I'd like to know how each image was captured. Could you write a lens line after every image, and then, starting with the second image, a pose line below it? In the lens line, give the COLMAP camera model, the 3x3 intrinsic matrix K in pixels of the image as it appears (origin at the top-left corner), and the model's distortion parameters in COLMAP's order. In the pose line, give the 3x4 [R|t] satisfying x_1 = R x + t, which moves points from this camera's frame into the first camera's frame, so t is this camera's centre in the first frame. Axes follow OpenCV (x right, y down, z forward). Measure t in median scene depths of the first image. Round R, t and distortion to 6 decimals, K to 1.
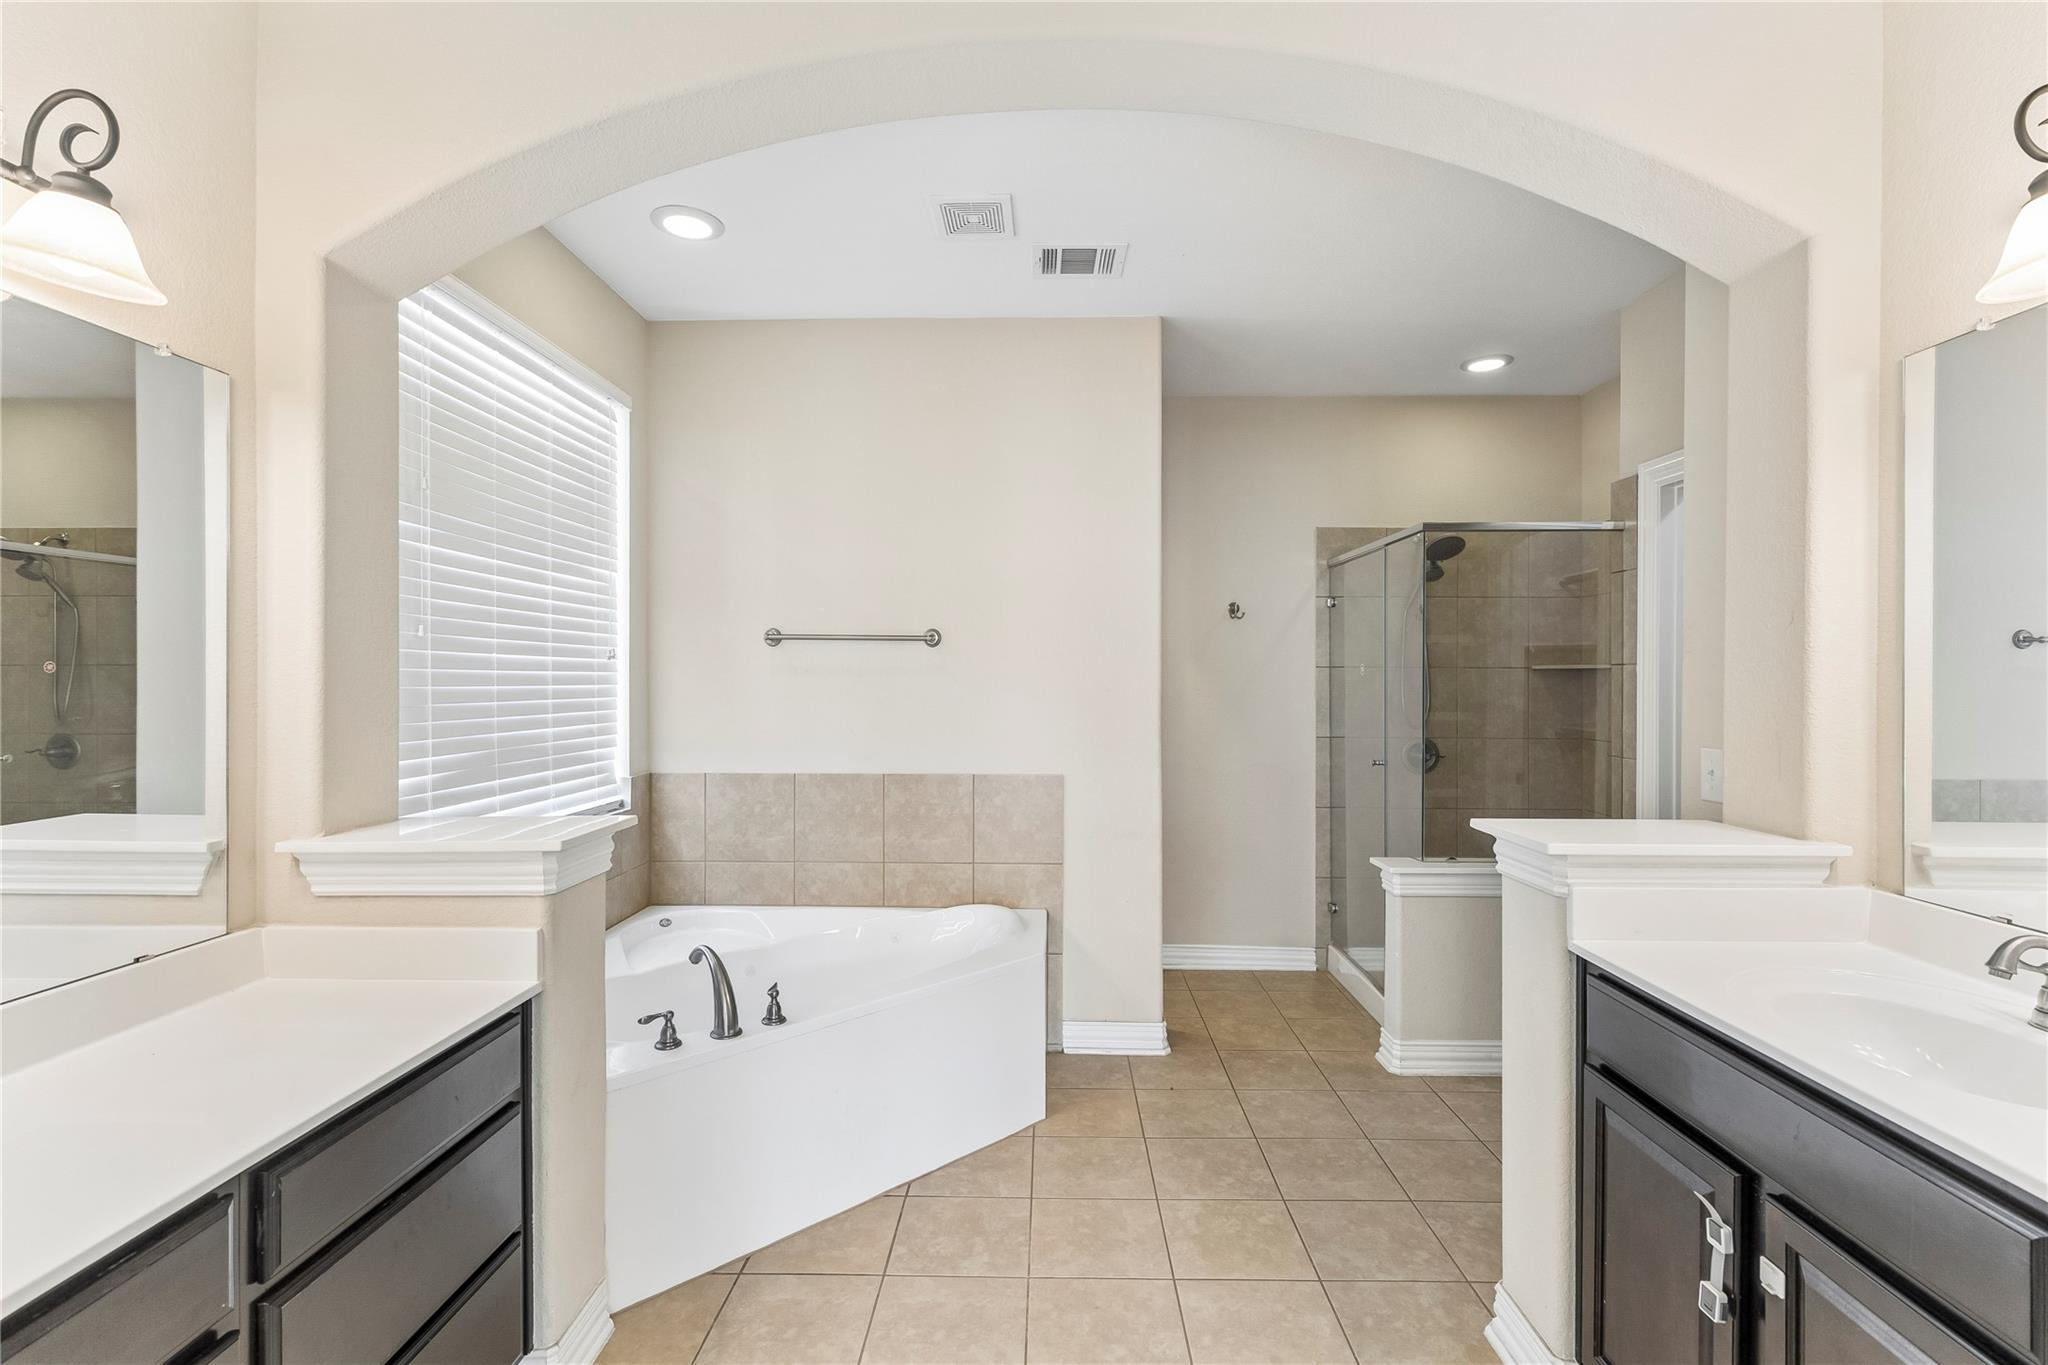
lens RADIAL K [[936.2, 0, 1021.5], [0, 936.2, 684.7], [0, 0, 1]] dist [0.006178, -0.000435]
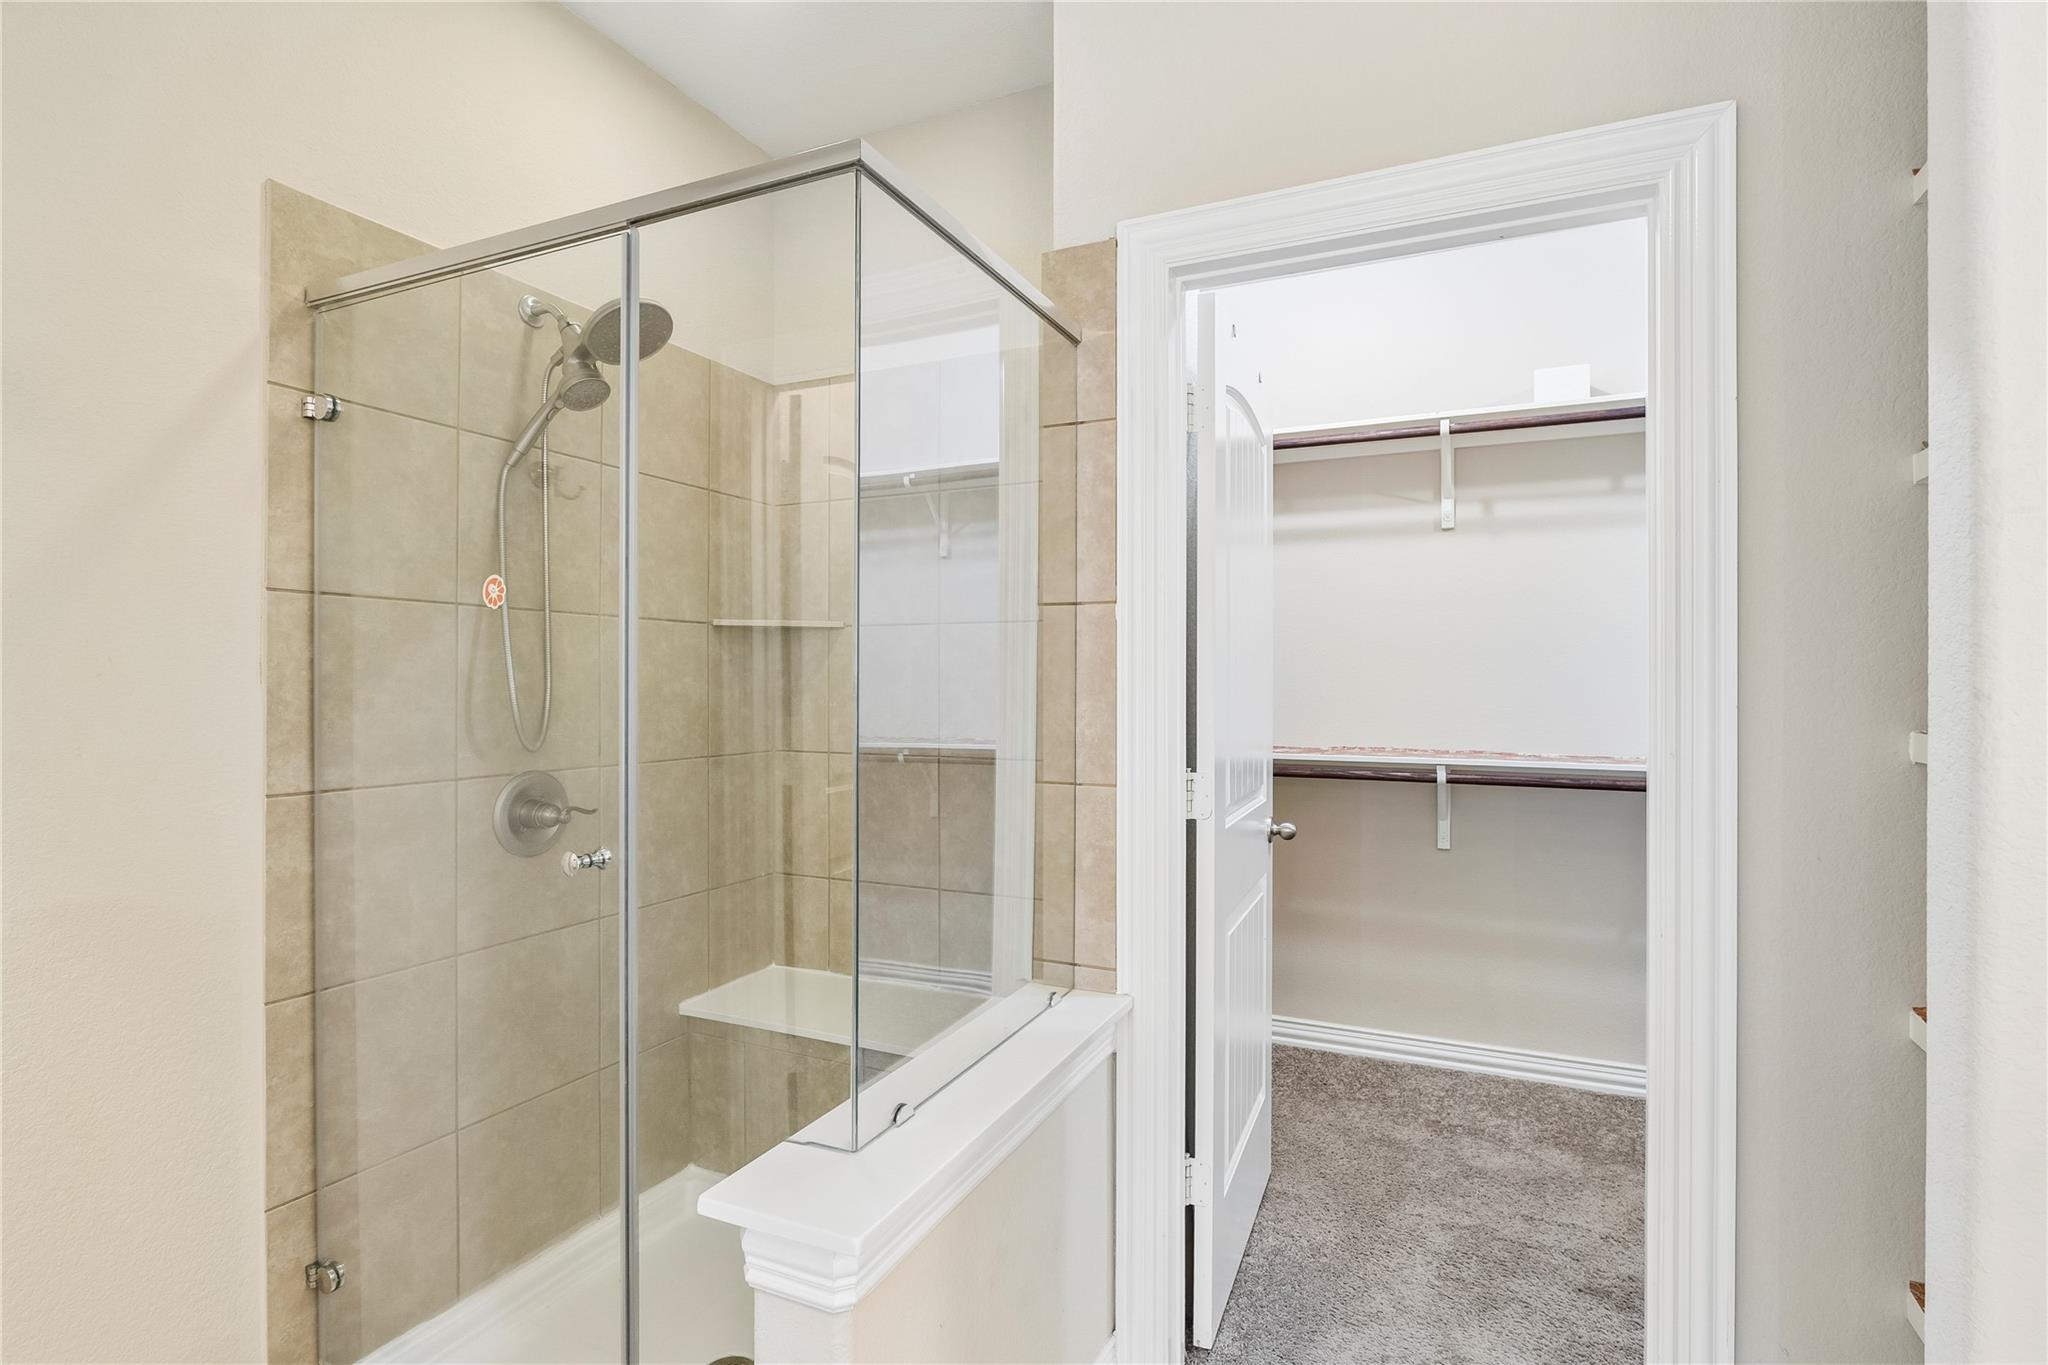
lens RADIAL K [[1017.7, 0, 1023.1], [0, 1017.7, 670.1], [0, 0, 1]] dist [-0.011770, 0.000810]
pose [[0.396140, 0.004500, 0.918179, 0.100779], [0.003111, 0.999976, -0.006243, 0.015791], [-0.918185, 0.005329, 0.396116, 0.695319]]
